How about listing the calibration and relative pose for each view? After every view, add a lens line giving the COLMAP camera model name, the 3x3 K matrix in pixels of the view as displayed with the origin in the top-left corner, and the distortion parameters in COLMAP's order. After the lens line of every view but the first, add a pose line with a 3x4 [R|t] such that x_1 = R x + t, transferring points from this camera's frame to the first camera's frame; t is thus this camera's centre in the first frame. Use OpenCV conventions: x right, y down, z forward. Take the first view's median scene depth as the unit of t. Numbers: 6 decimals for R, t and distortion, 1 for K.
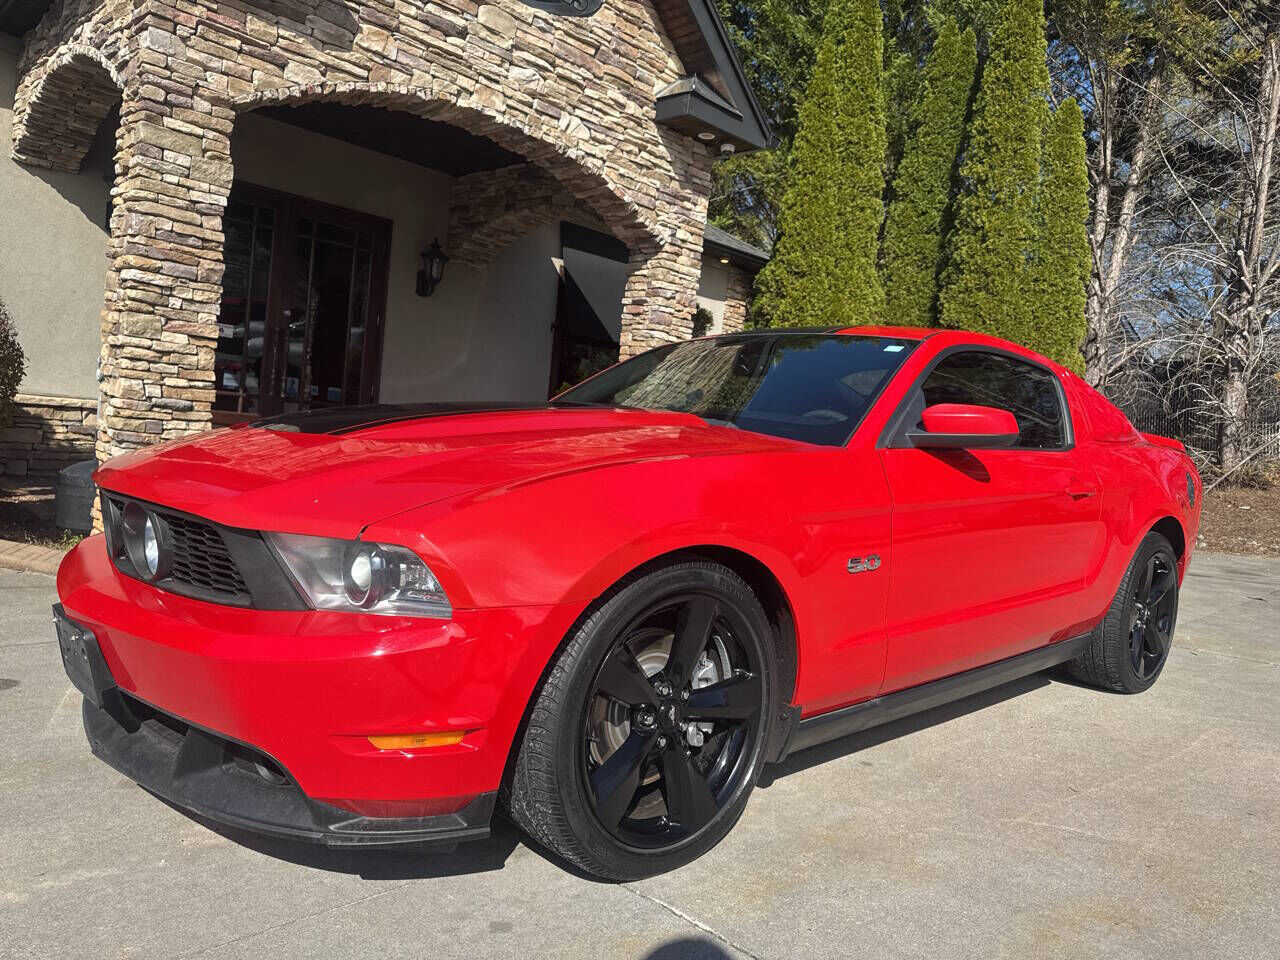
lens RADIAL K [[908.9, 0, 637.5], [0, 908.9, 488.1], [0, 0, 1]] dist [0.014442, -0.021351]
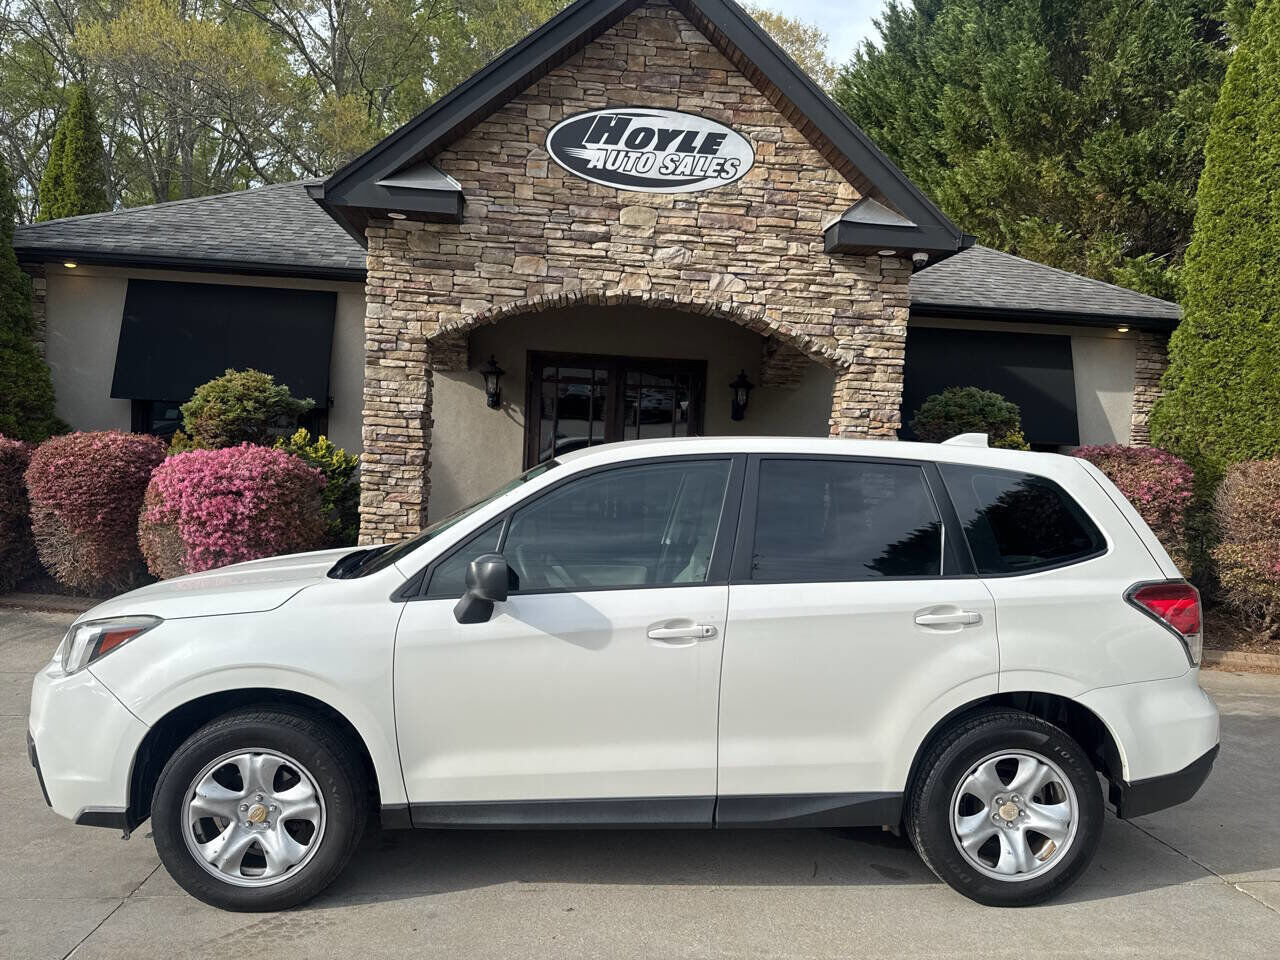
lens RADIAL K [[899.5, 0, 635.3], [0, 899.5, 493.4], [0, 0, 1]] dist [0.147713, -0.264998]
pose [[0.774545, -0.036628, -0.631458, 0.559808], [-0.006841, 0.997778, -0.066268, -0.070266], [0.632482, 0.055647, 0.772573, 0.094539]]
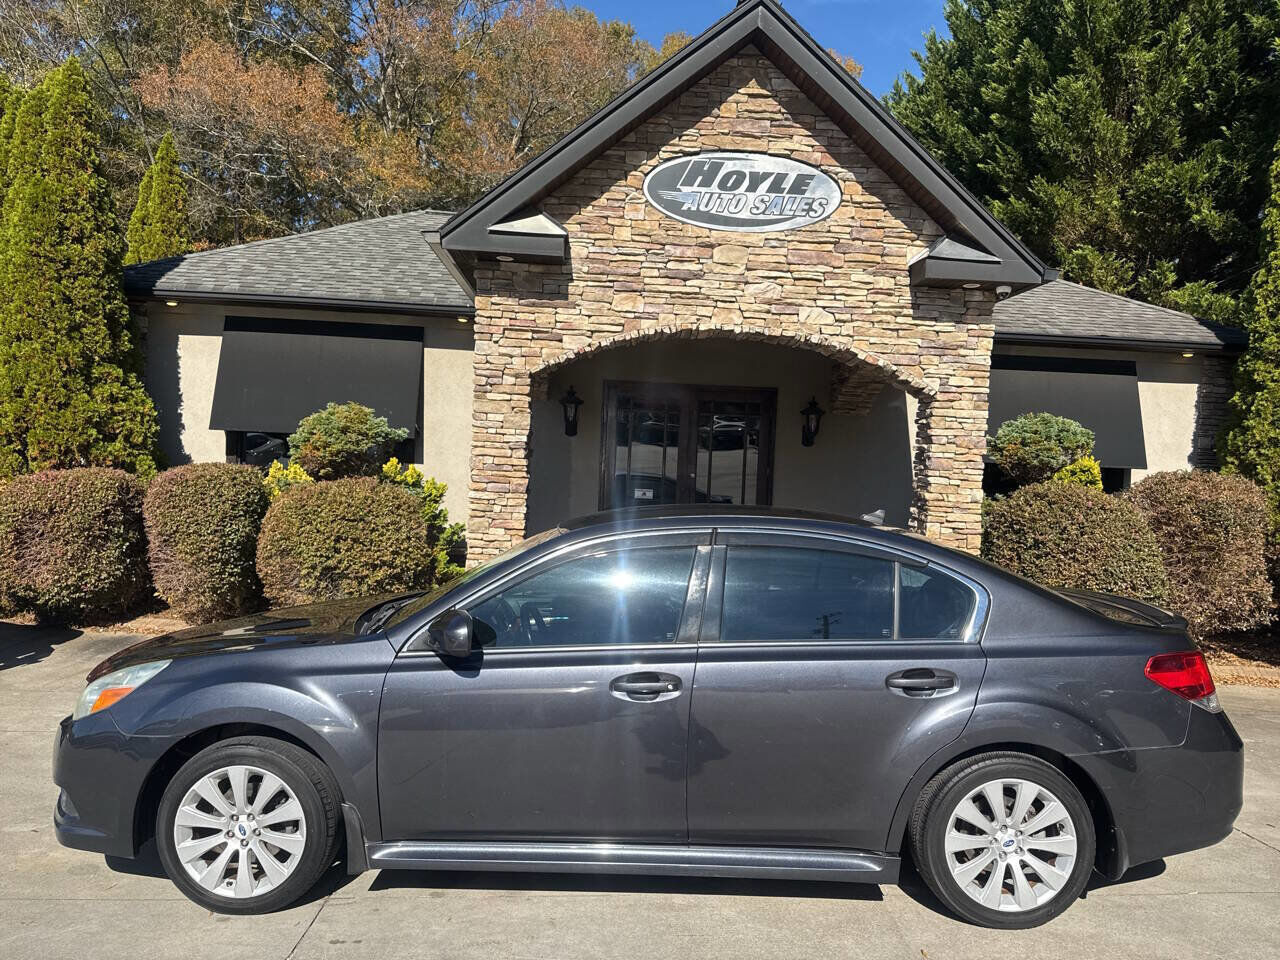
lens RADIAL K [[897.0, 0, 635.3], [0, 897.0, 493.0], [0, 0, 1]] dist [0.127049, -0.194453]
pose [[0.754706, -0.057144, -0.653569, 0.519287], [-0.004697, 0.995703, -0.092482, -0.070102], [0.656046, 0.072867, 0.751195, 0.006542]]
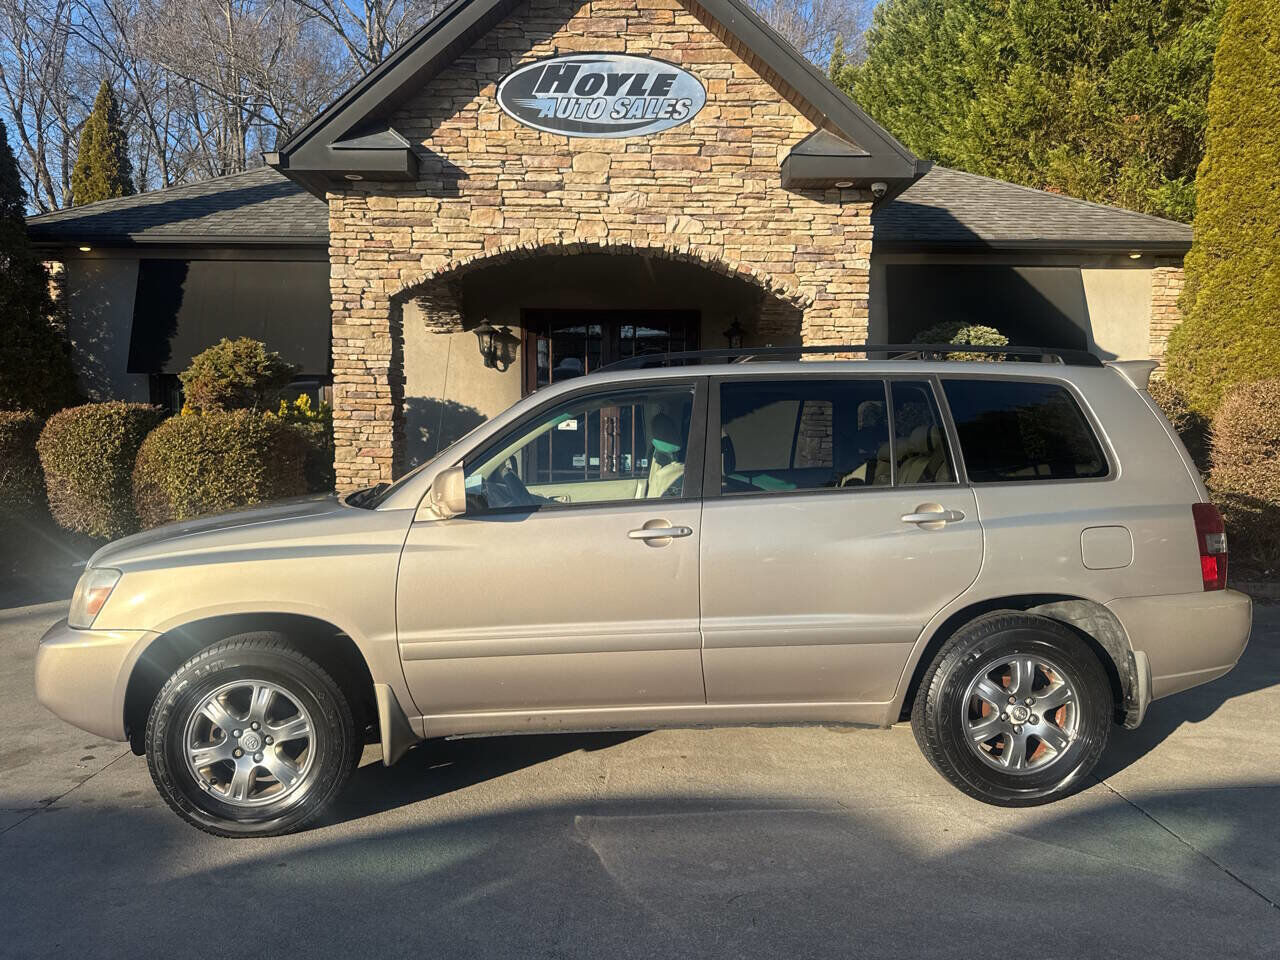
lens RADIAL K [[903.1, 0, 643.6], [0, 903.1, 486.1], [0, 0, 1]] dist [0.161324, -0.344551]
pose [[0.719839, -0.046530, -0.692580, 0.681879], [0.025356, 0.998847, -0.040752, -0.037859], [0.693678, 0.011774, 0.720189, 0.180434]]
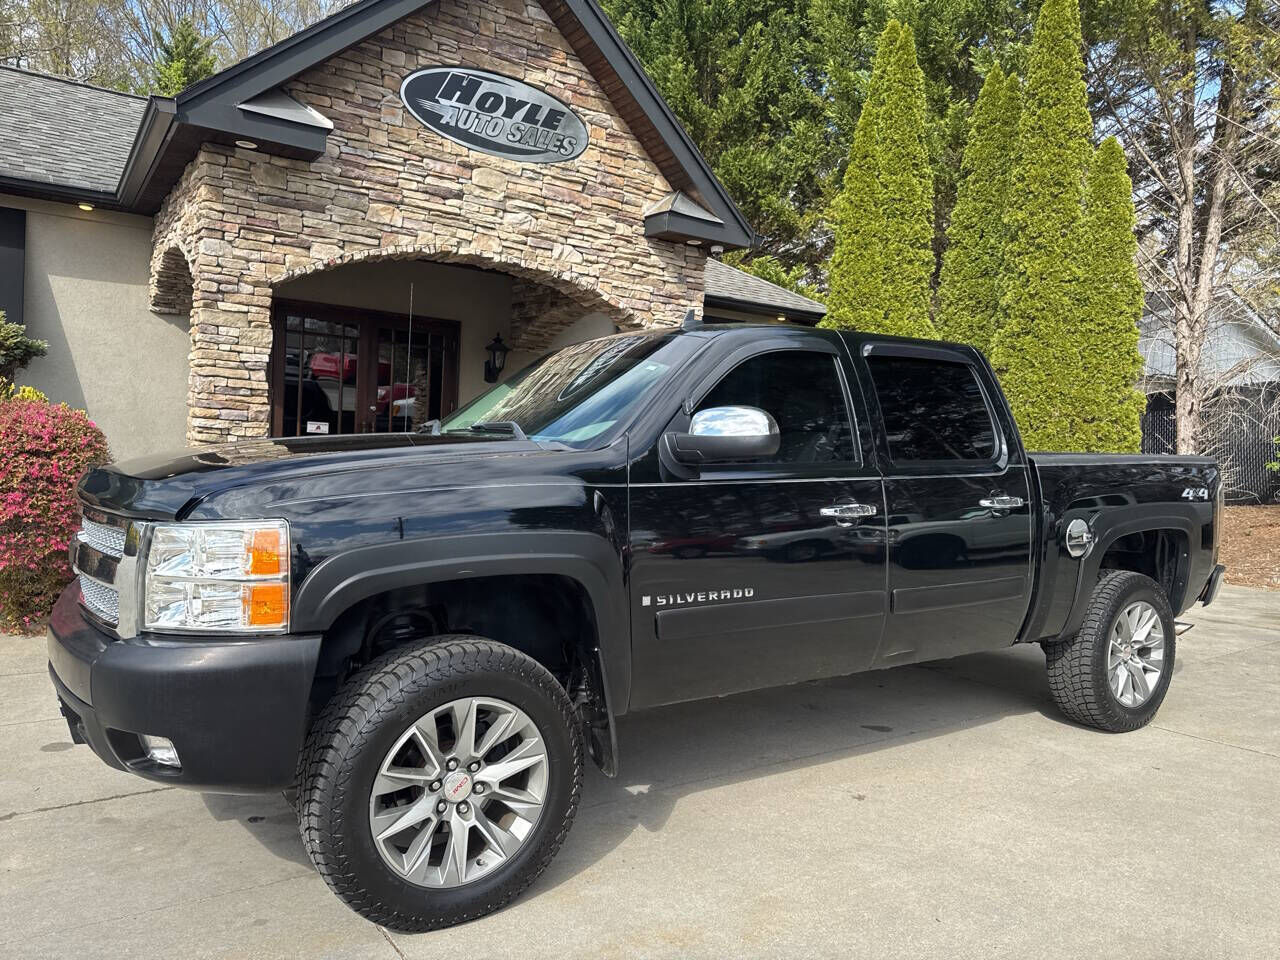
lens RADIAL K [[903.1, 0, 643.6], [0, 903.1, 486.1], [0, 0, 1]] dist [0.161324, -0.344551]
pose [[0.982395, -0.041339, -0.182182, 0.244095], [0.036721, 0.998915, -0.028652, -0.059868], [0.183169, 0.021458, 0.982847, -0.149049]]
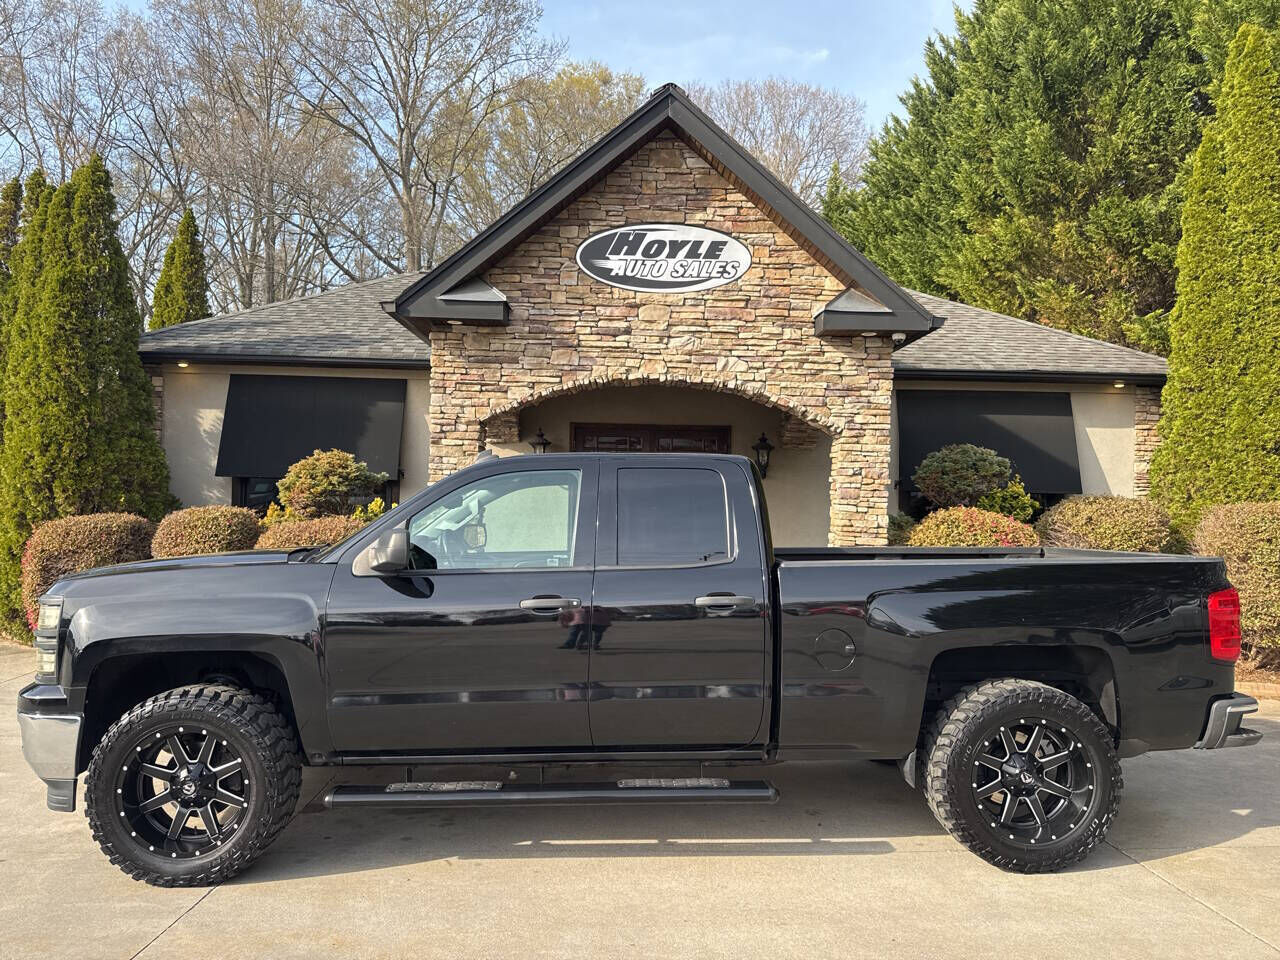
lens RADIAL K [[899.5, 0, 635.3], [0, 899.5, 493.4], [0, 0, 1]] dist [0.147713, -0.264998]
pose [[0.723168, -0.097038, -0.683822, 0.731245], [0.010708, 0.991537, -0.129380, -0.051327], [0.690589, 0.086242, 0.718087, -0.005703]]
